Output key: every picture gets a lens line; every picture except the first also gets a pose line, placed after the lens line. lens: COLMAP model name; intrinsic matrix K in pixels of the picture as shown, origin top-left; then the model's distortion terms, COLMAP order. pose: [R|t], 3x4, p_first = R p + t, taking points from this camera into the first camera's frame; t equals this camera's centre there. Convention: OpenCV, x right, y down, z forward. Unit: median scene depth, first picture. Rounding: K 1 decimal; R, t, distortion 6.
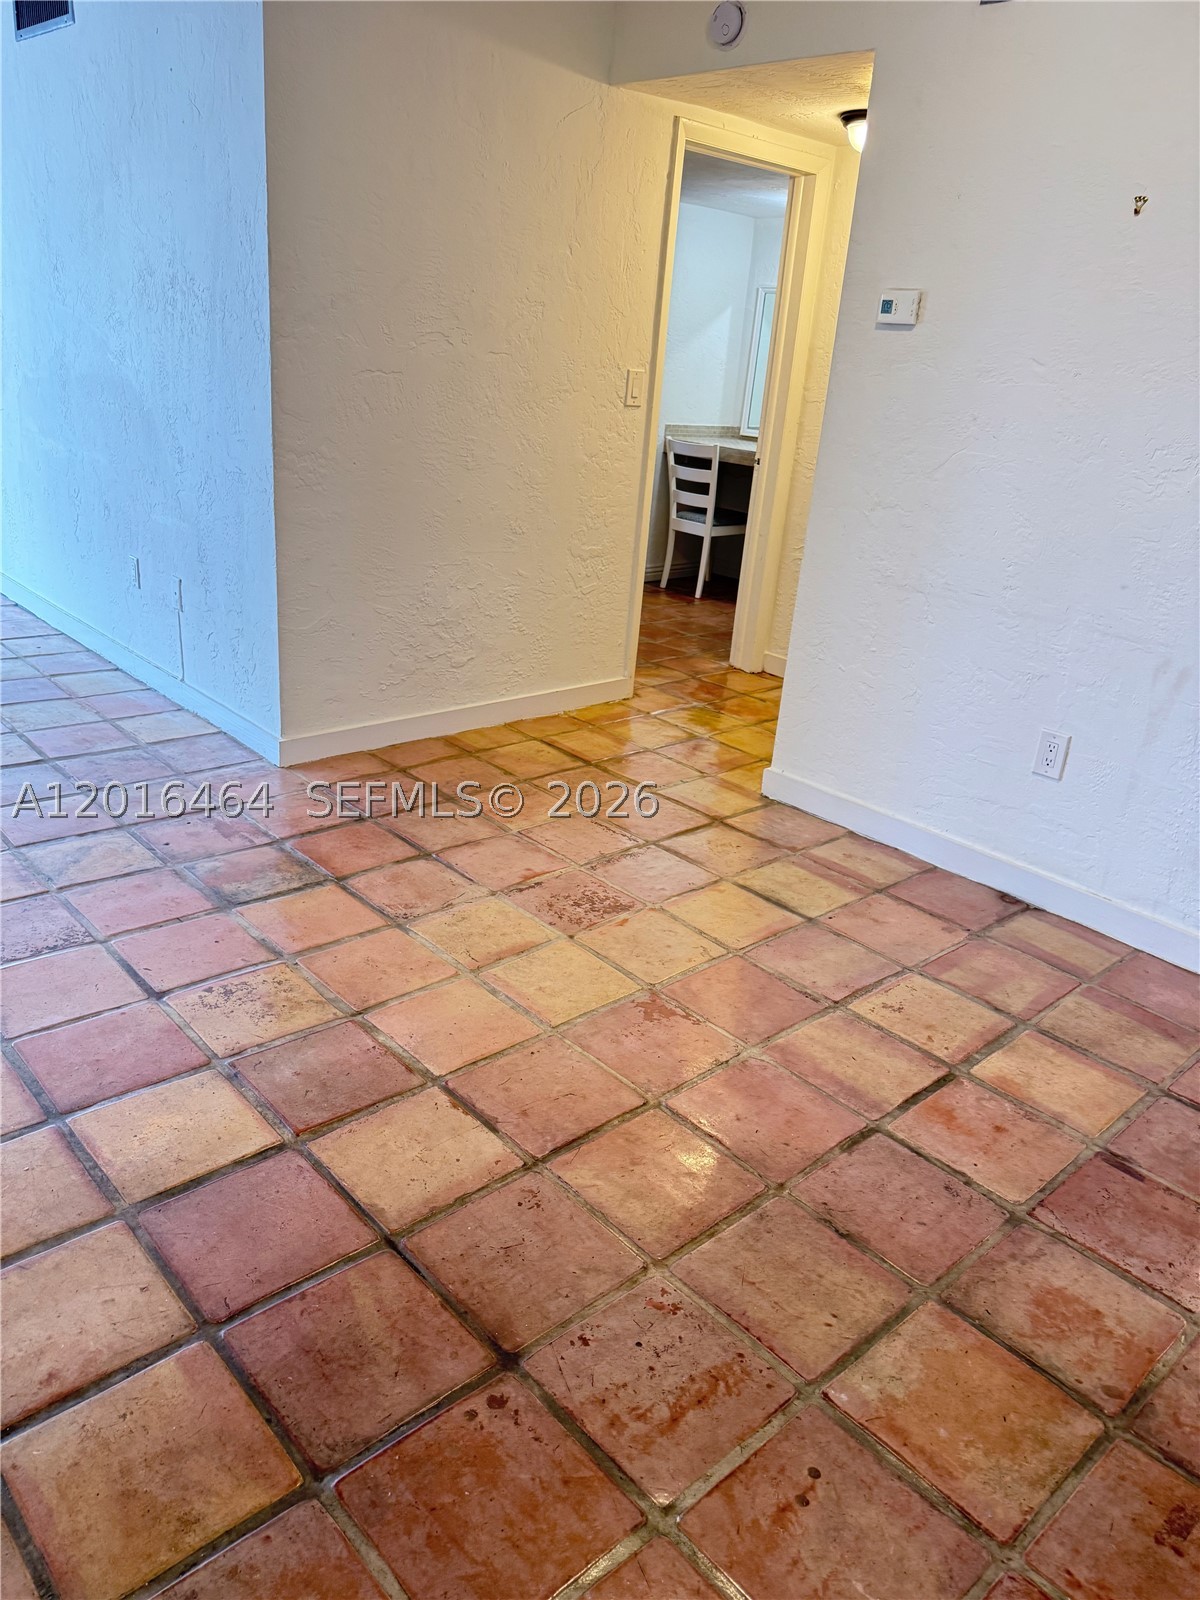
lens RADIAL K [[1129.0, 0, 603.6], [0, 1129.0, 809.2], [0, 0, 1]] dist [0.029812, -0.041354]
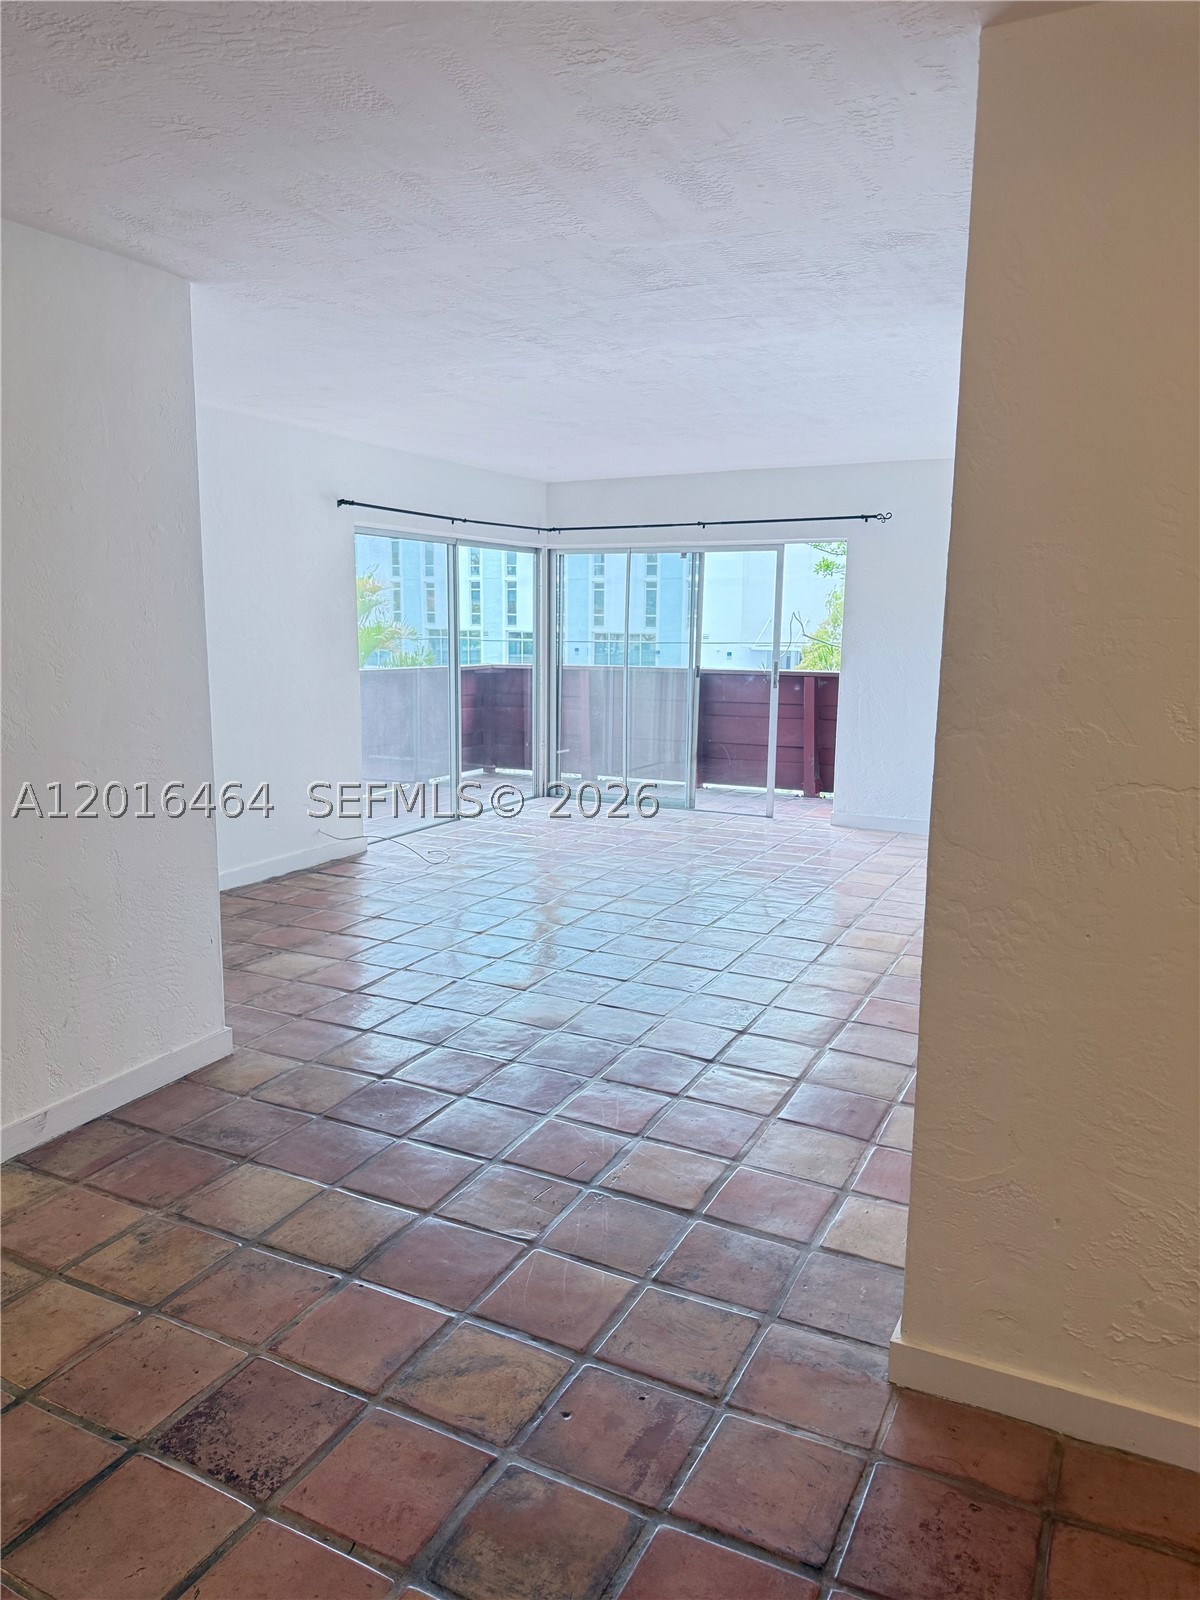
lens RADIAL K [[1129.0, 0, 599.3], [0, 1129.0, 805.3], [0, 0, 1]] dist [0.029812, -0.041354]
pose [[0.346274, 0.083882, -0.934376, 0.312707], [-0.333285, 0.942021, -0.038945, -0.390087], [0.876935, 0.324899, 0.354154, 0.842021]]
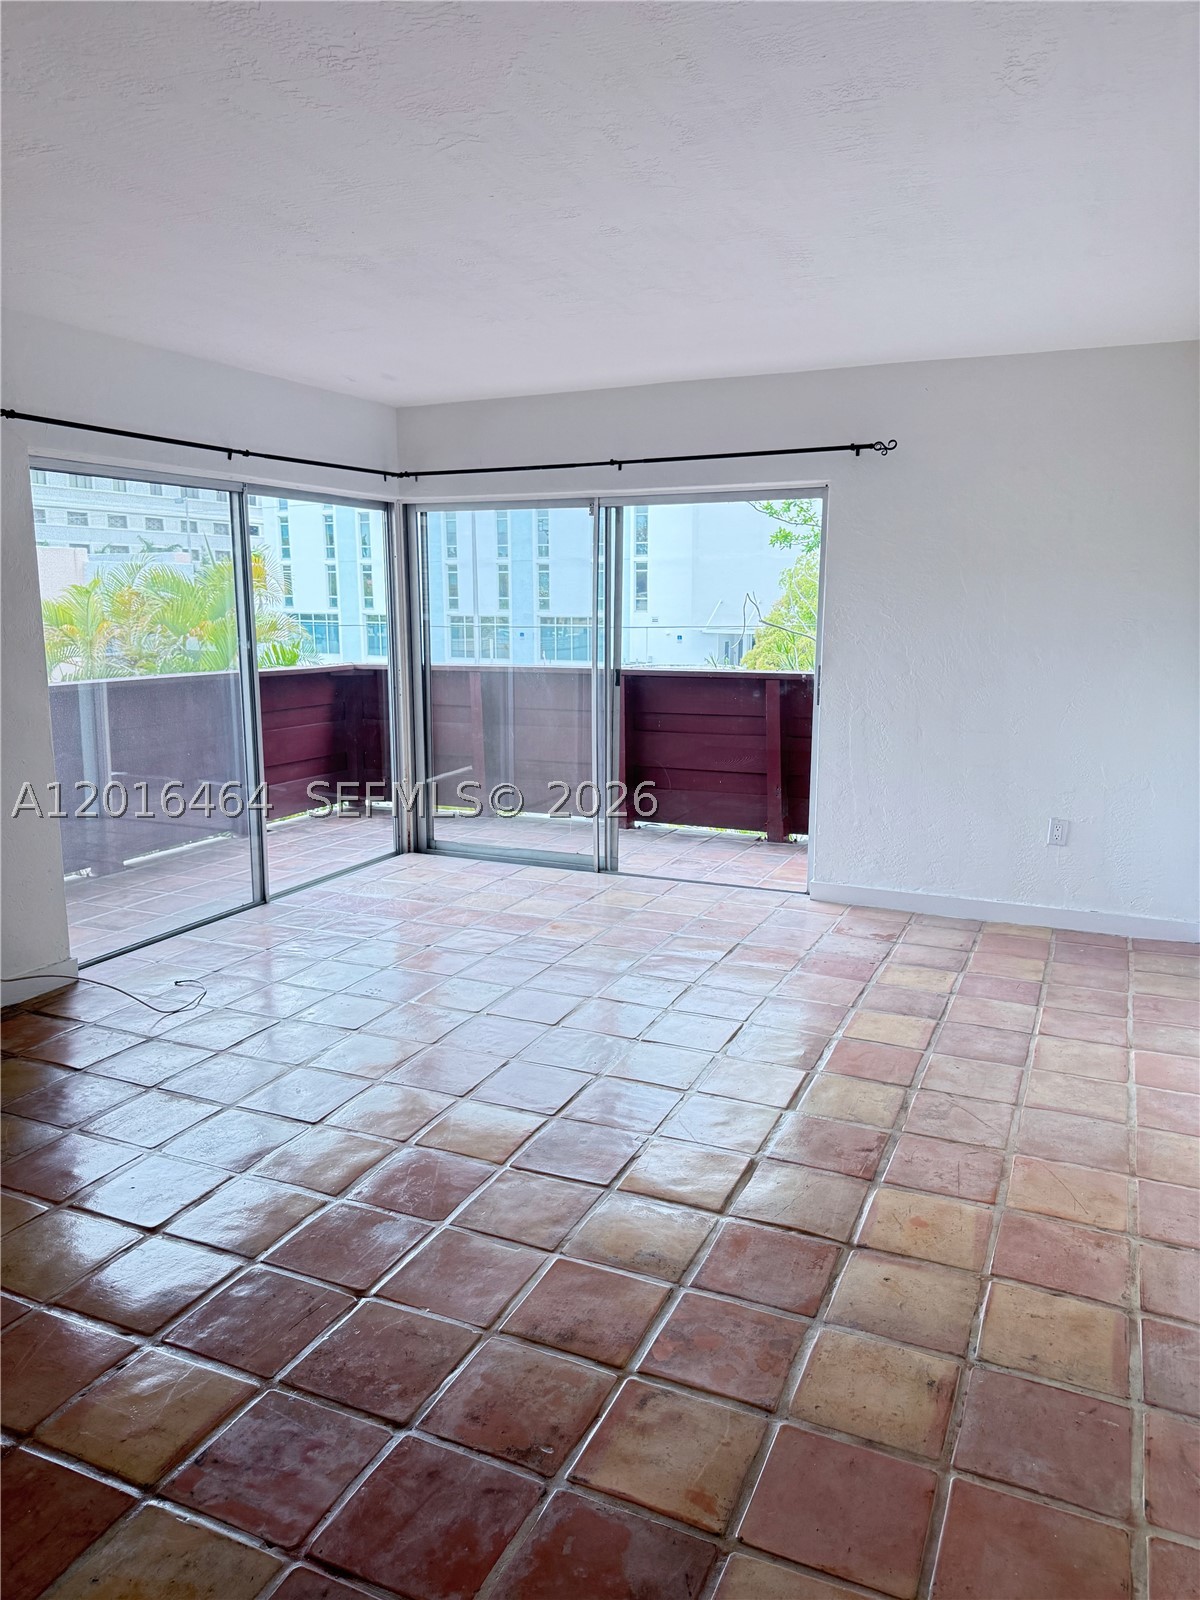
lens RADIAL K [[1129.0, 0, 609.4], [0, 1129.0, 802.9], [0, 0, 1]] dist [0.029812, -0.041354]
pose [[0.393372, 0.089192, -0.915043, -0.634439], [-0.314569, 0.948269, -0.042801, -0.651892], [0.863890, 0.304680, 0.401079, 1.303953]]
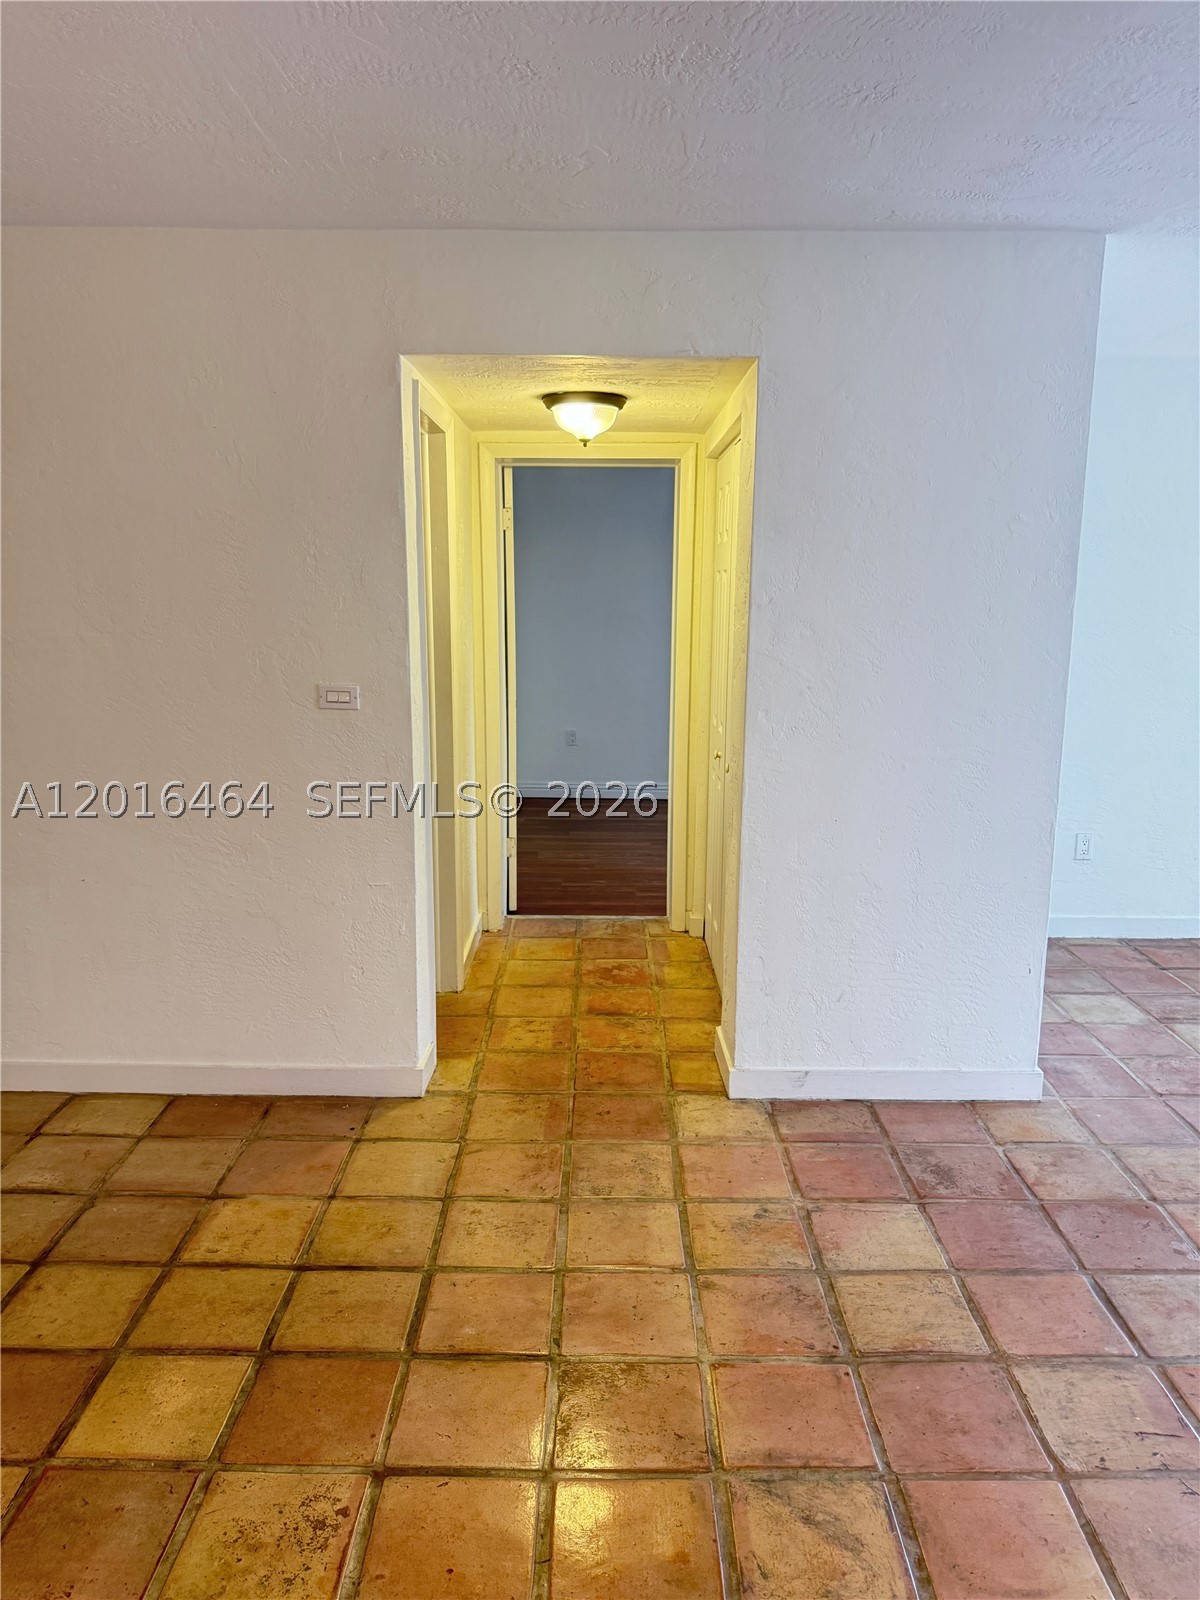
lens RADIAL K [[1129.0, 0, 607.9], [0, 1129.0, 801.7], [0, 0, 1]] dist [0.029812, -0.041354]
pose [[-0.677410, 0.048777, -0.733987, 0.079985], [-0.332110, 0.870039, 0.364329, -0.621444], [0.656368, 0.490564, -0.573174, 1.344881]]
